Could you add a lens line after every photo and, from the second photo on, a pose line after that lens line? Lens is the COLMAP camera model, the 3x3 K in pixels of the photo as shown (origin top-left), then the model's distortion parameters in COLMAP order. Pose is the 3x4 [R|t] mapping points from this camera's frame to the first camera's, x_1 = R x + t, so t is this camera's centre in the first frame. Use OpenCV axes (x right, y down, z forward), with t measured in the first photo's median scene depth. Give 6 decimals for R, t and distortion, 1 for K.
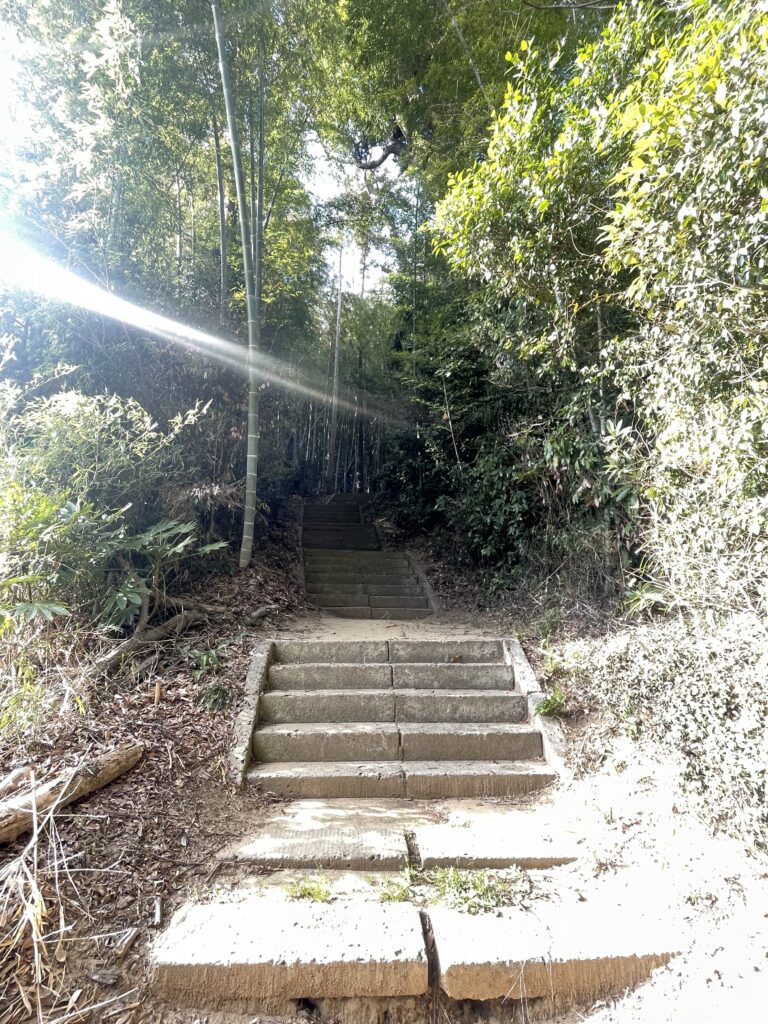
lens RADIAL K [[510.3, 0, 385.4], [0, 510.3, 513.0], [0, 0, 1]] dist [-0.006573, -0.000228]
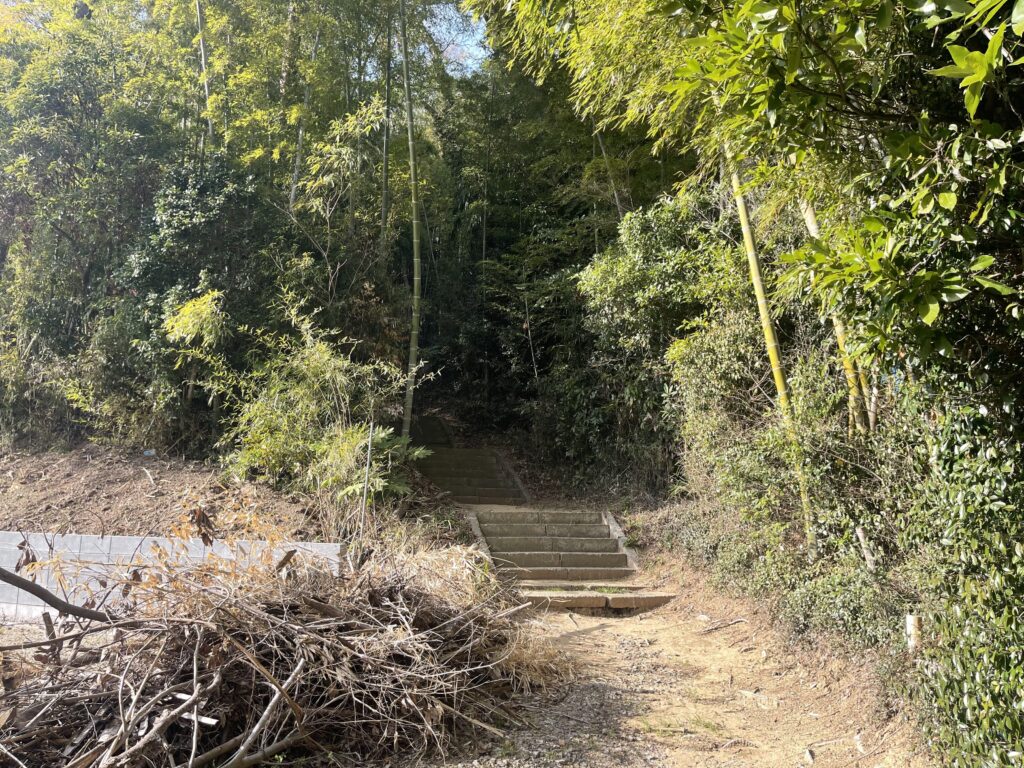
lens RADIAL K [[775.8, 0, 510.9], [0, 775.8, 384.1], [0, 0, 1]] dist [0.053608, -0.061732]
pose [[0.972708, 0.045702, 0.227489, -0.643591], [-0.050069, 0.998655, 0.013459, -0.191066], [-0.226568, -0.024482, 0.973688, -1.389631]]
